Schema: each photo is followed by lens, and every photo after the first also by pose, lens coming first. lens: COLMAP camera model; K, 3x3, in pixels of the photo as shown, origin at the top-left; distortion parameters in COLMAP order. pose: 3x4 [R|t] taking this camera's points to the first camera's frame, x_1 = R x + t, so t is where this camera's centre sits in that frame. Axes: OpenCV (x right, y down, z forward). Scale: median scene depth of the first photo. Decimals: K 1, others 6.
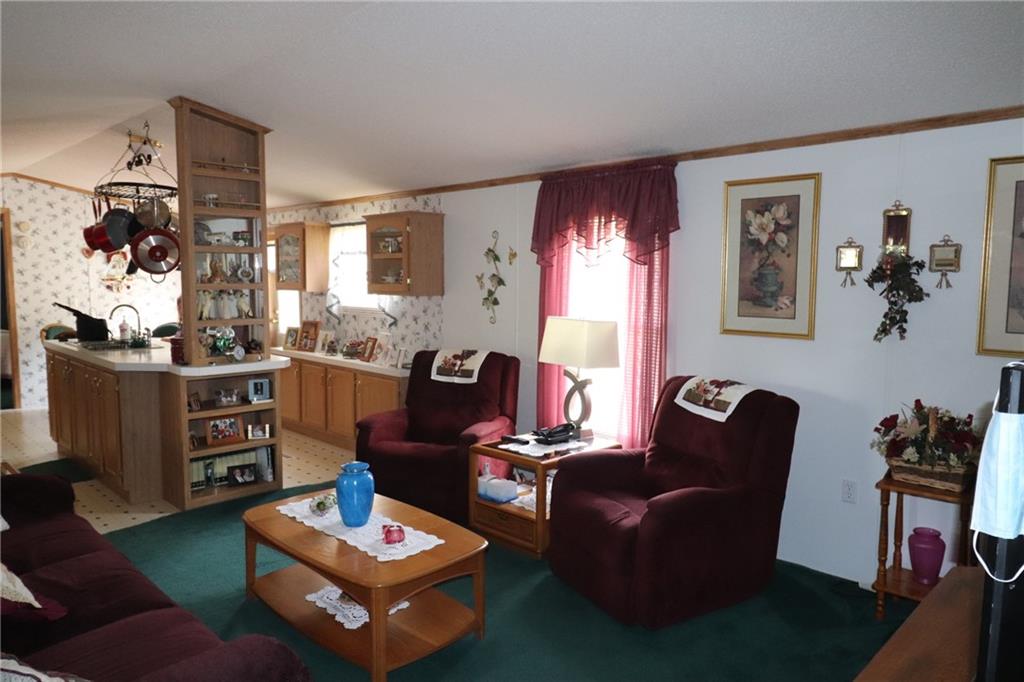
lens RADIAL K [[699.4, 0, 512.8], [0, 699.4, 341.4], [0, 0, 1]] dist [-0.001744, -0.001159]
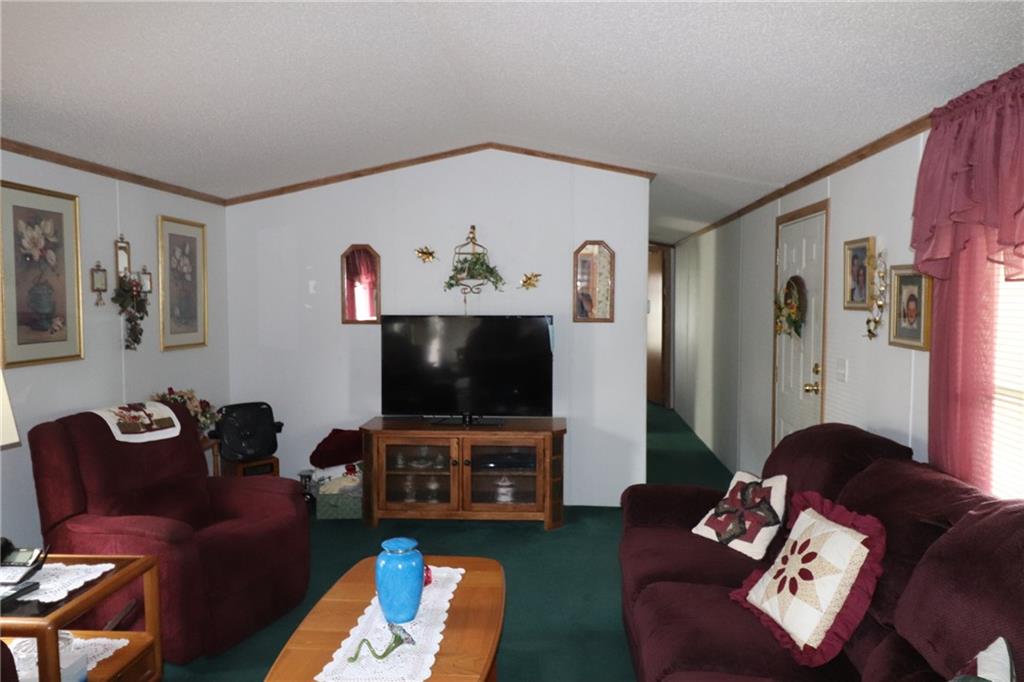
lens RADIAL K [[699.4, 0, 511.1], [0, 699.4, 336.9], [0, 0, 1]] dist [-0.001744, -0.001159]
pose [[-0.643694, -0.038444, 0.764317, -0.717410], [0.081243, 0.989661, 0.118200, -0.099688], [-0.760958, 0.138180, -0.633915, 1.122084]]
